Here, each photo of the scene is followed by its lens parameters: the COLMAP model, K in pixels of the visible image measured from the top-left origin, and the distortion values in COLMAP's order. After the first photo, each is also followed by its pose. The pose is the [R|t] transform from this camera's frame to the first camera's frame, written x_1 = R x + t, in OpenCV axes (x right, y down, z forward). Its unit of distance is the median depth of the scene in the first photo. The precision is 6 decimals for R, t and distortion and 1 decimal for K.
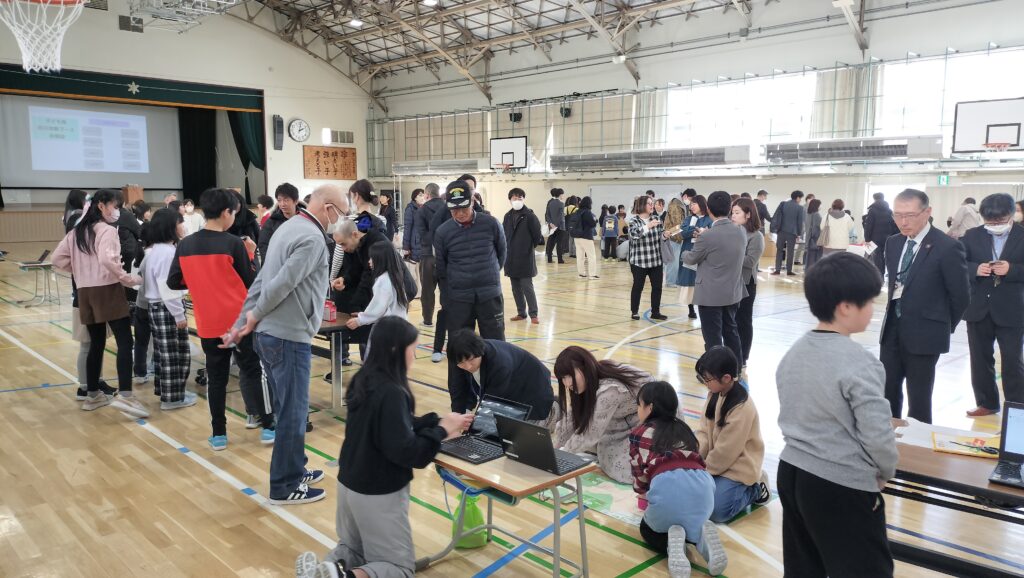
lens RADIAL K [[789.8, 0, 512.0], [0, 789.8, 289.0], [0, 0, 1]] dist [0.024037, -0.010234]
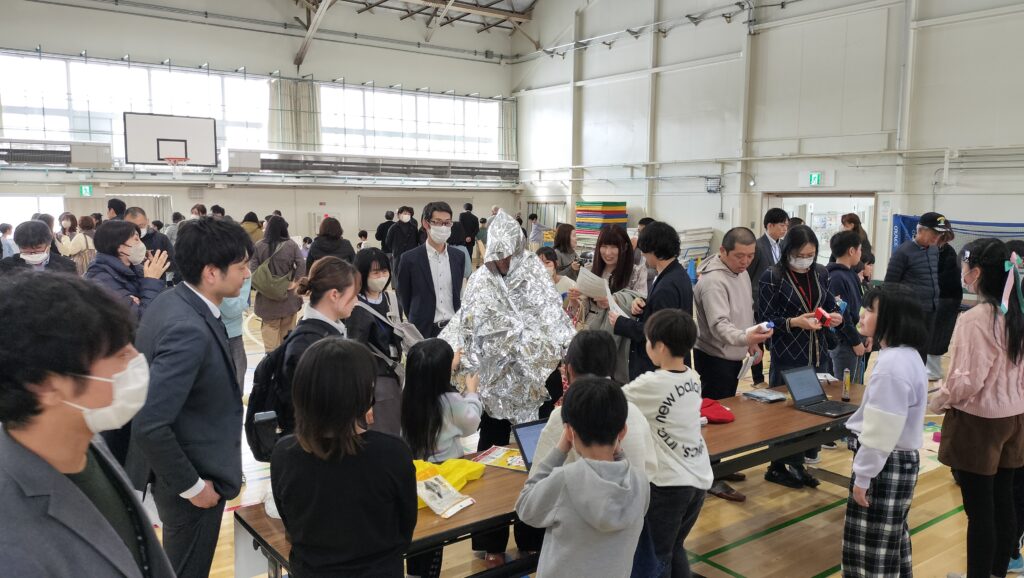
lens RADIAL K [[789.8, 0, 512.0], [0, 789.8, 289.0], [0, 0, 1]] dist [0.024037, -0.010234]
pose [[0.096760, -0.109898, 0.989222, -0.363709], [0.120311, 0.987889, 0.097982, -0.055252], [-0.988009, 0.109534, 0.108810, 0.423429]]
